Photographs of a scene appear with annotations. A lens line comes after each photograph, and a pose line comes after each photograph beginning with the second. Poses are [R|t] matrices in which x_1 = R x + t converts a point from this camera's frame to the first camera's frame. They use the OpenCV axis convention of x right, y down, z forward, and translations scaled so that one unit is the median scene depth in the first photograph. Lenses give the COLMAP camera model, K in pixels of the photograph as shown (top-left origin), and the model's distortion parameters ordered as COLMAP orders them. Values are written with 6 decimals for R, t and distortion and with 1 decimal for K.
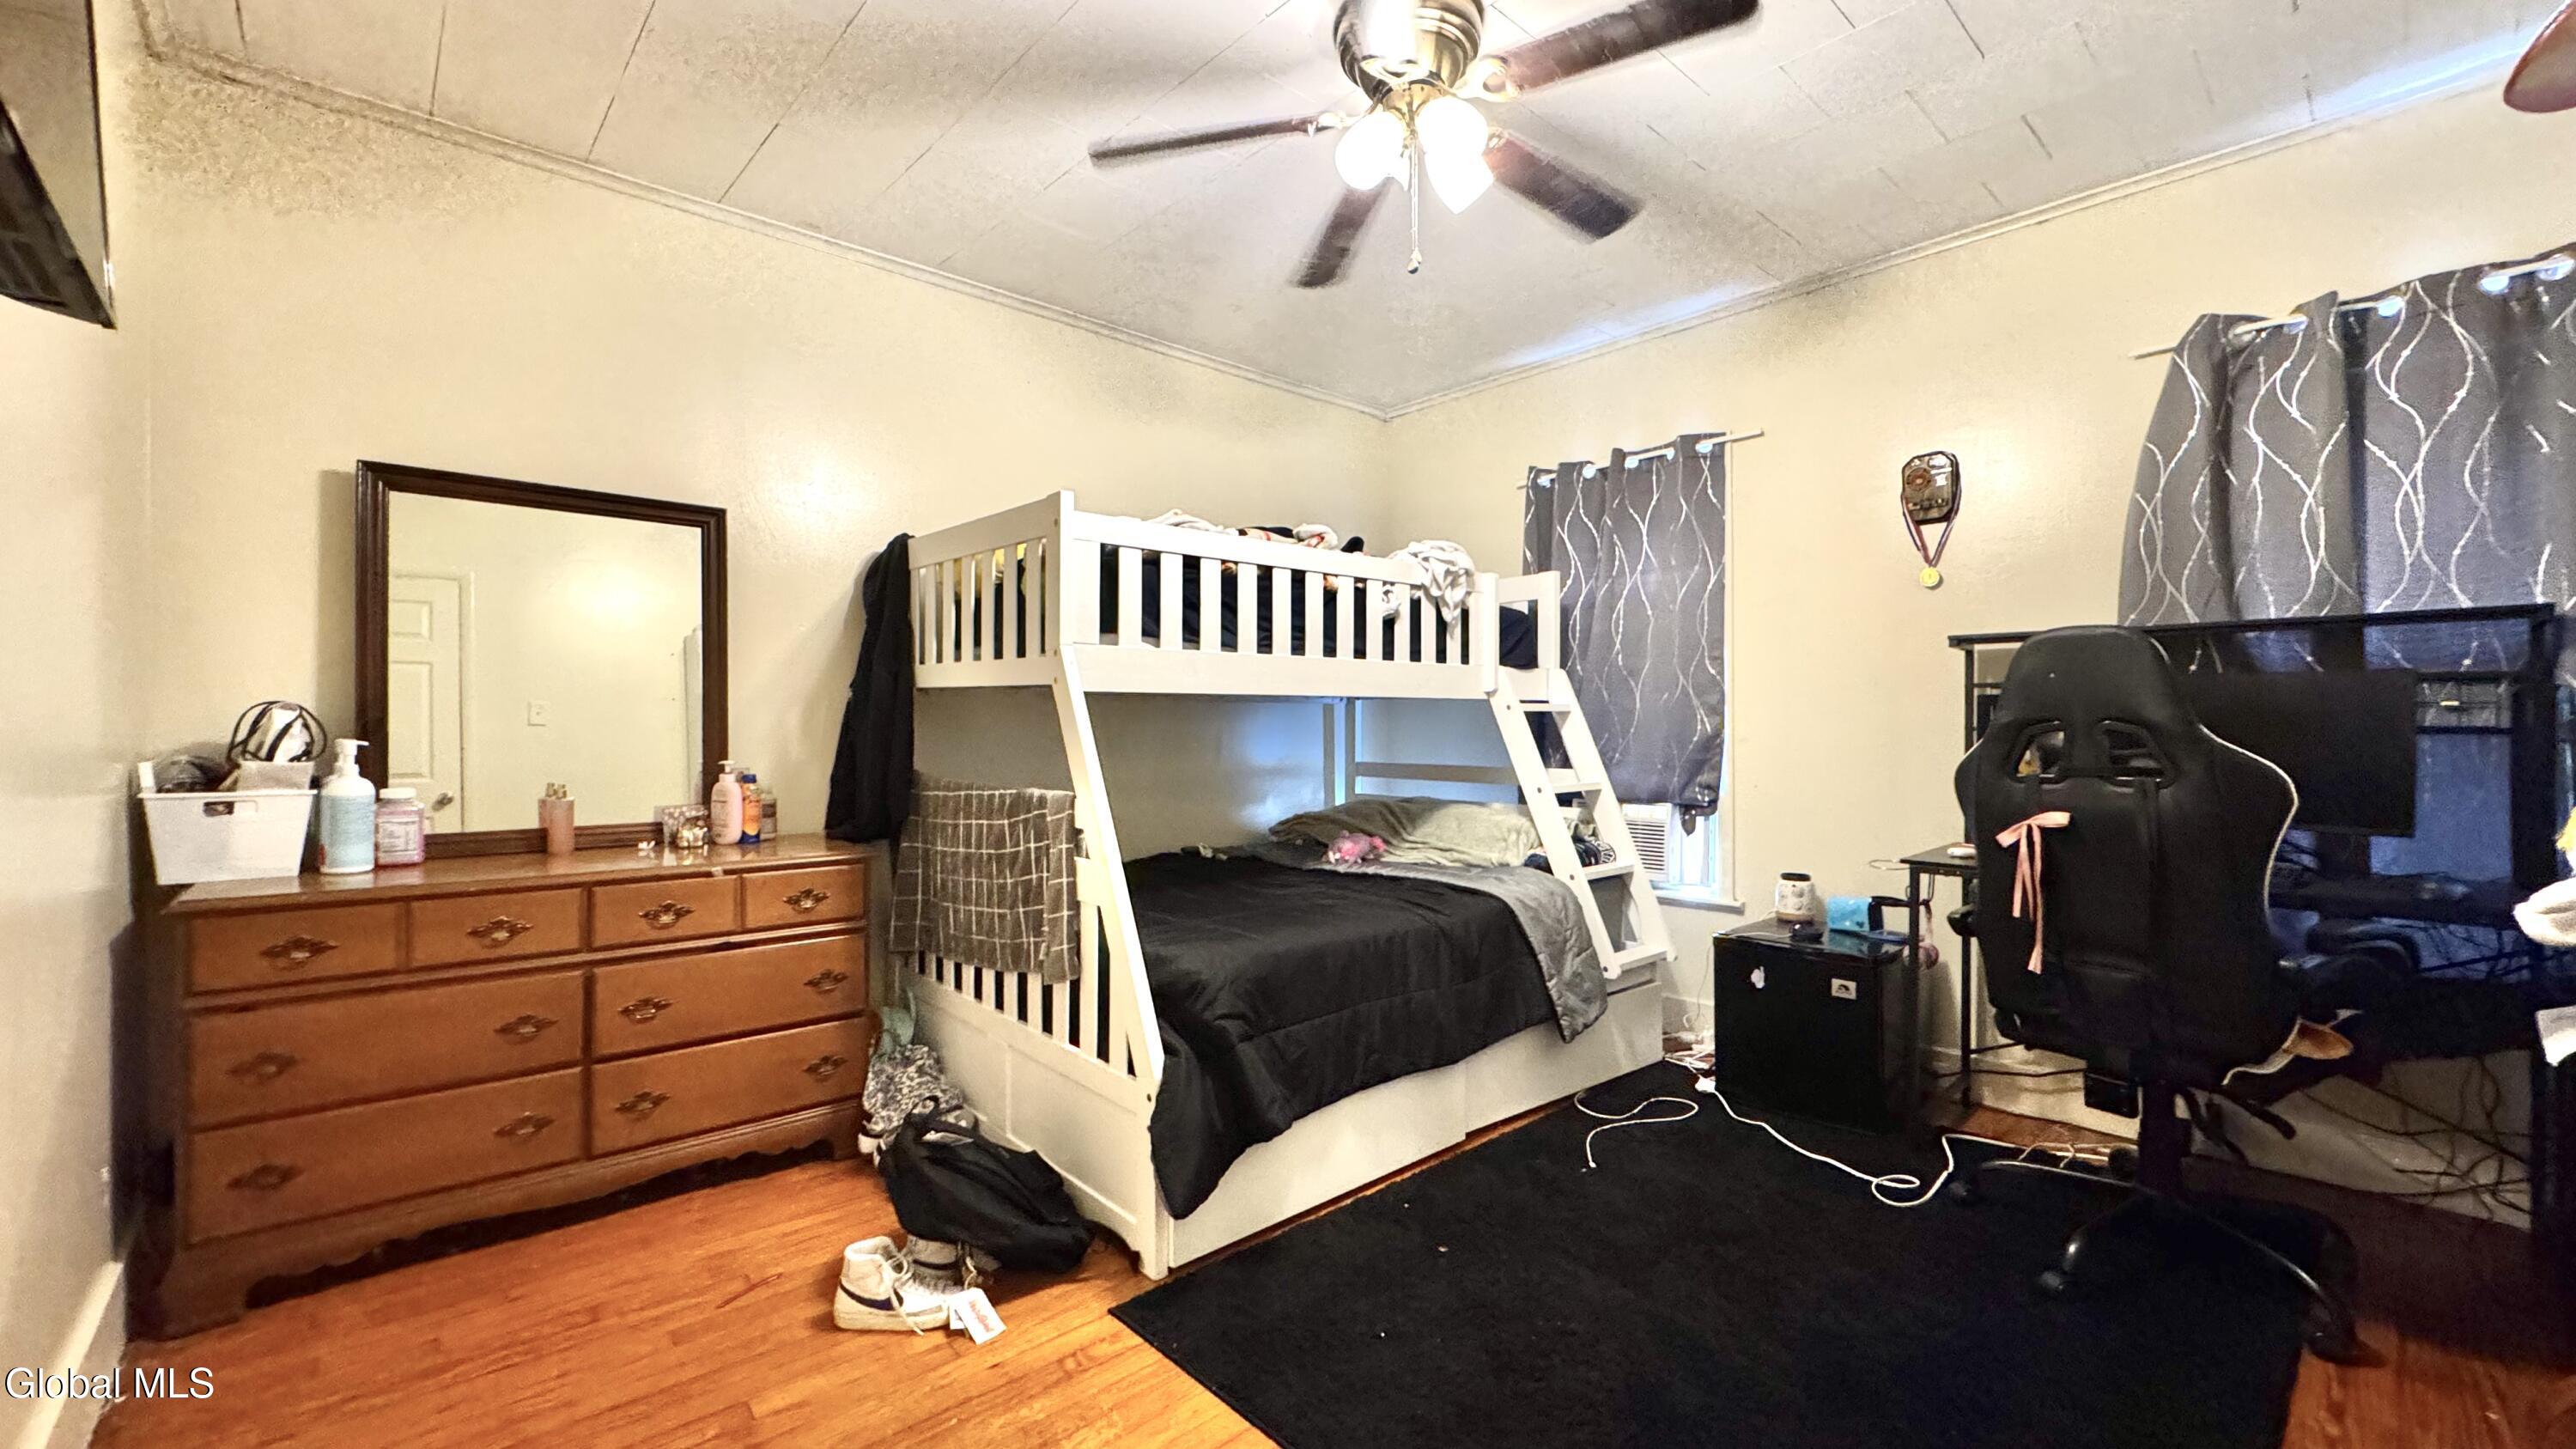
lens RADIAL K [[1028.0, 0, 1296.3], [0, 1028.0, 723.4], [0, 0, 1]] dist [0.001840, 0.000058]
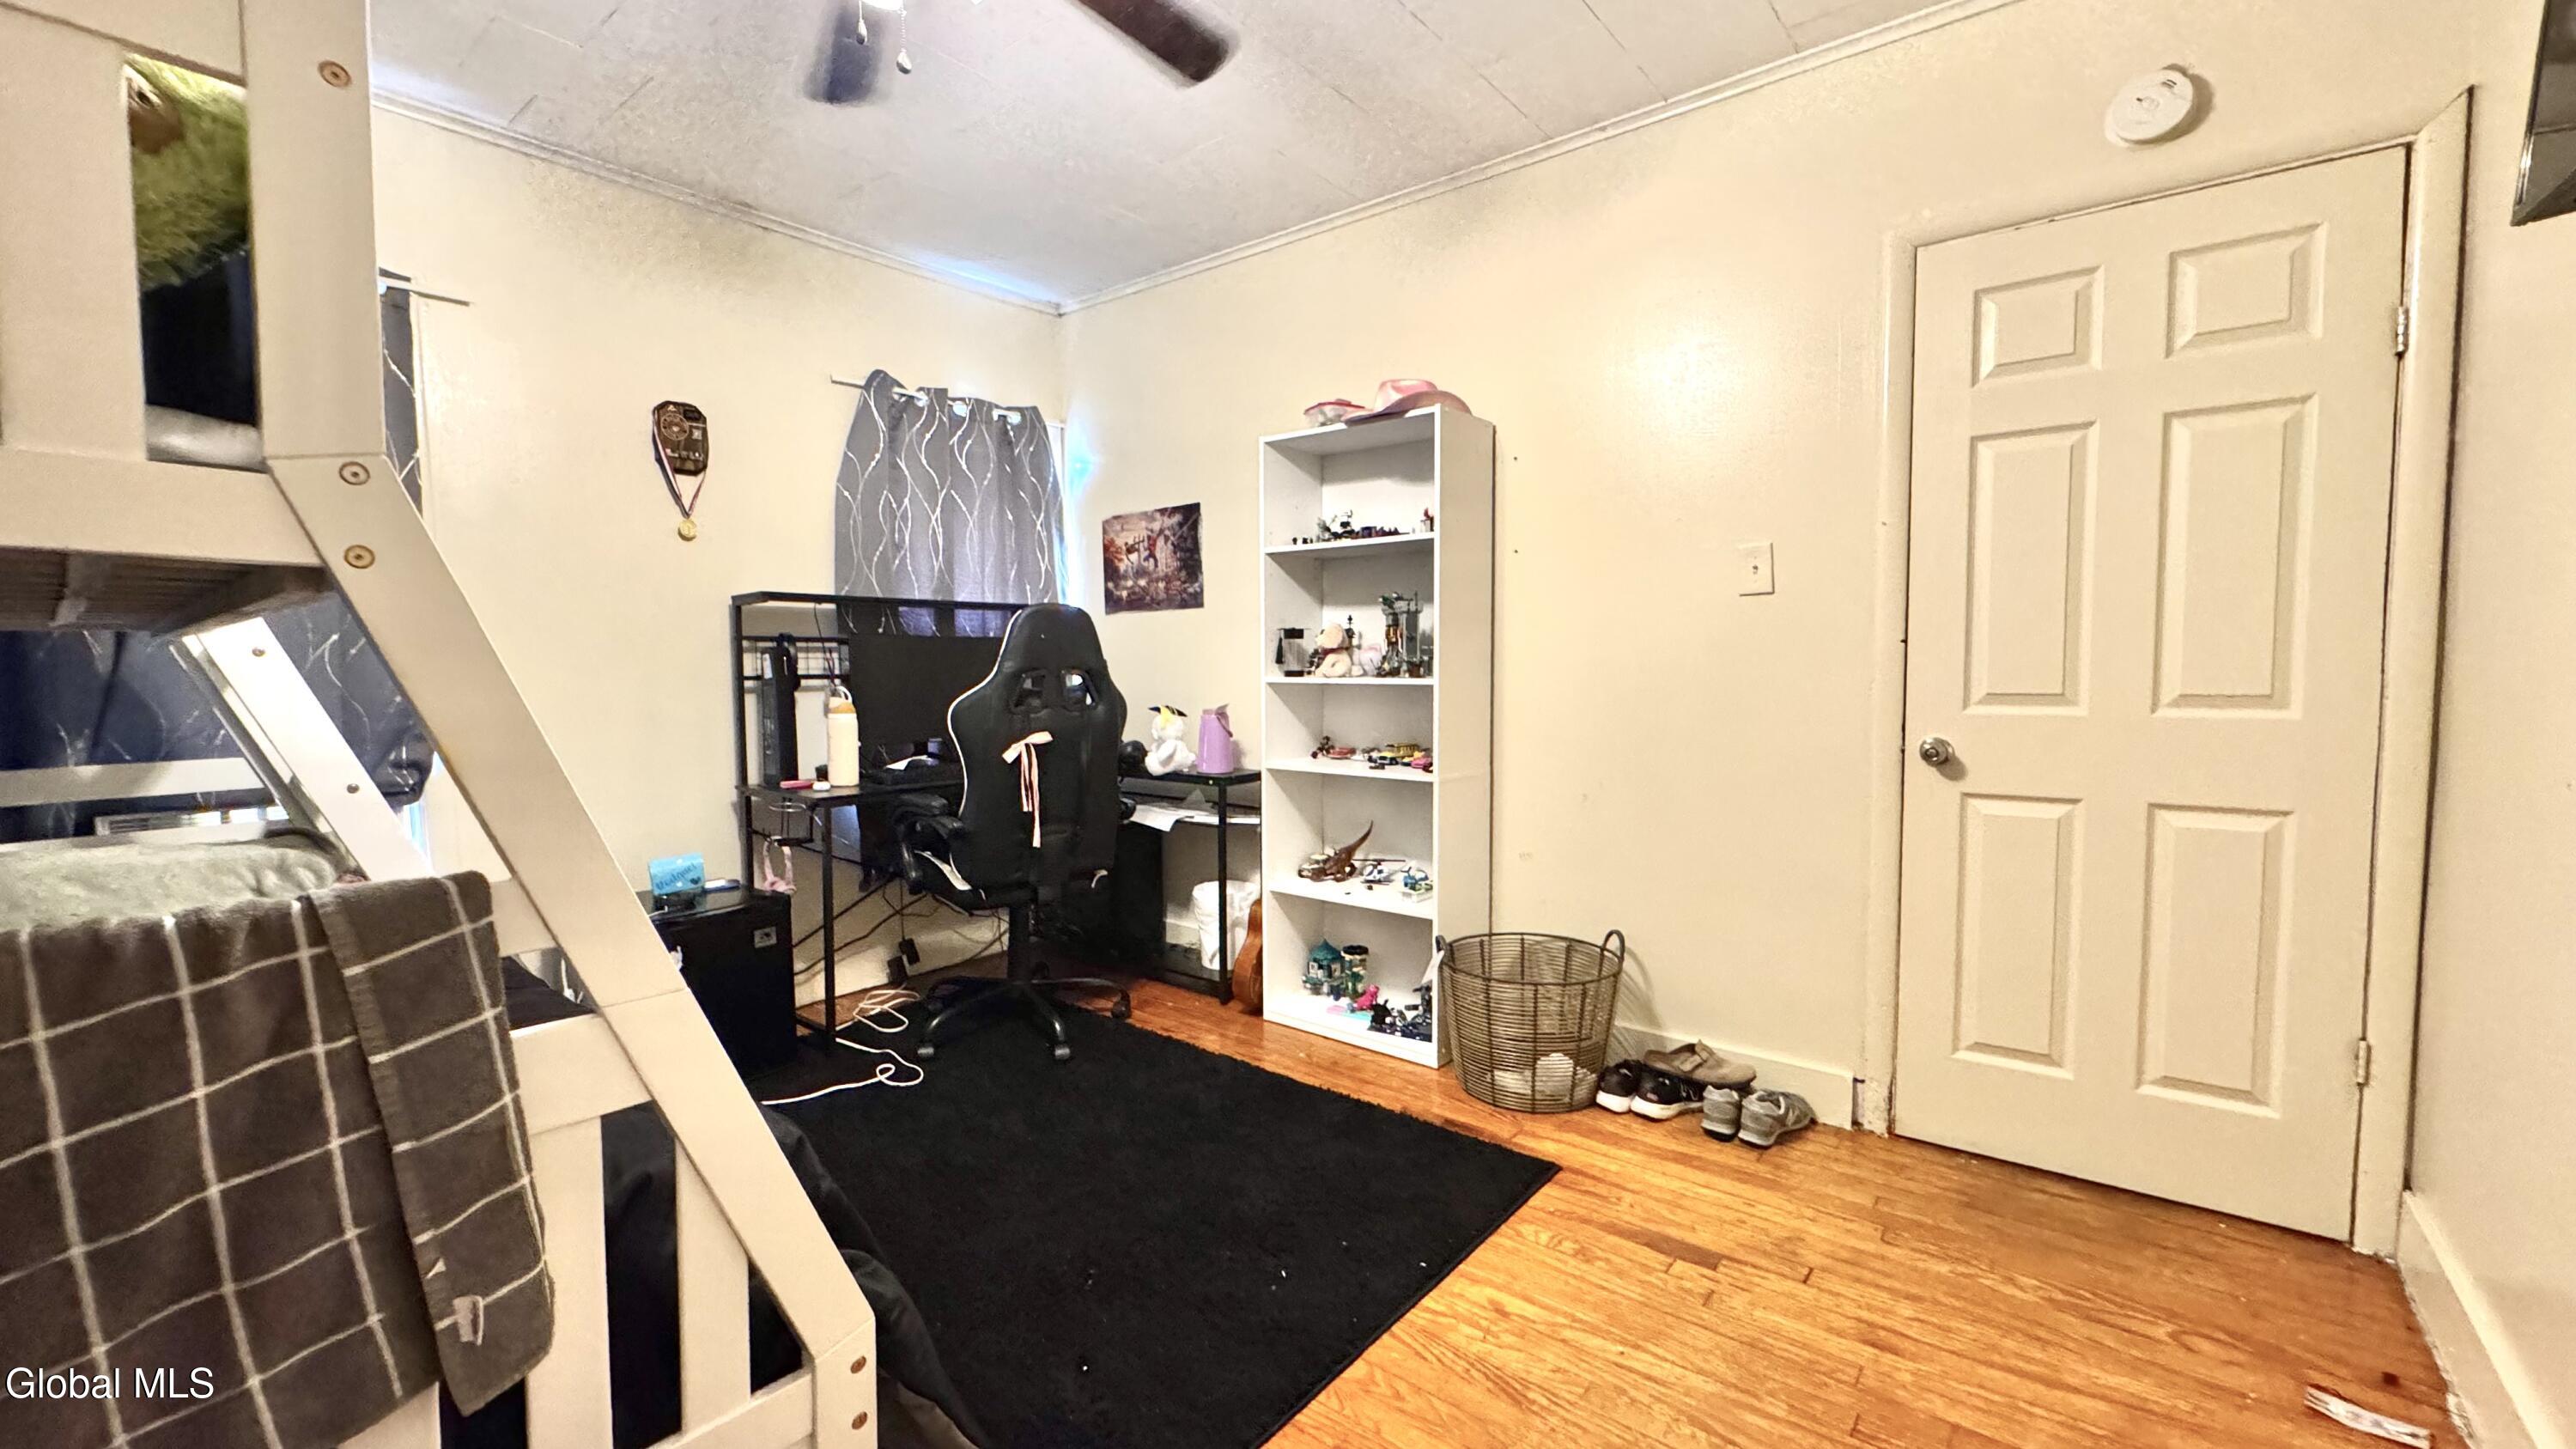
lens RADIAL K [[1028.0, 0, 1295.5], [0, 1028.0, 719.5], [0, 0, 1]] dist [0.001840, 0.000058]
pose [[-0.145525, -0.050610, 0.988059, -0.610155], [0.013292, 0.998501, 0.053103, -0.001772], [-0.989265, 0.020861, -0.144634, 0.726298]]
